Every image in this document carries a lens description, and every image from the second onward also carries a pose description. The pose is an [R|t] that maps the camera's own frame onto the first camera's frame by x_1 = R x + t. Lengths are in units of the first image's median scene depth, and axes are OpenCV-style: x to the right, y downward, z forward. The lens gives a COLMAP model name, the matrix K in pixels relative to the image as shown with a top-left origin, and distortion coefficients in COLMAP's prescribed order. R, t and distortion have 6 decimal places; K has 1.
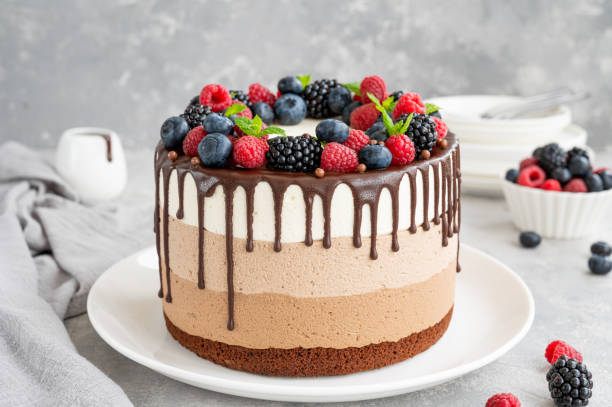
lens RADIAL K [[987.2, 0, 306.0], [0, 987.2, 203.5], [0, 0, 1]] dist [0.032068, 0.040223]
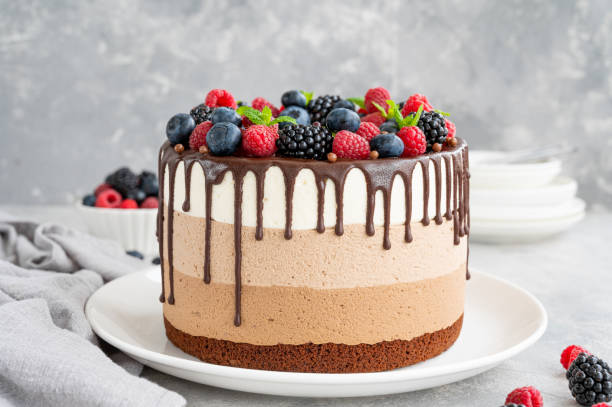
lens RADIAL K [[959.4, 0, 306.0], [0, 959.4, 203.5], [0, 0, 1]] dist [0.022816, 0.057865]
pose [[0.999604, 0.004597, 0.027754, -0.036680], [-0.001181, 0.992546, -0.121862, 0.125262], [-0.028108, 0.121781, 0.992159, 0.060958]]
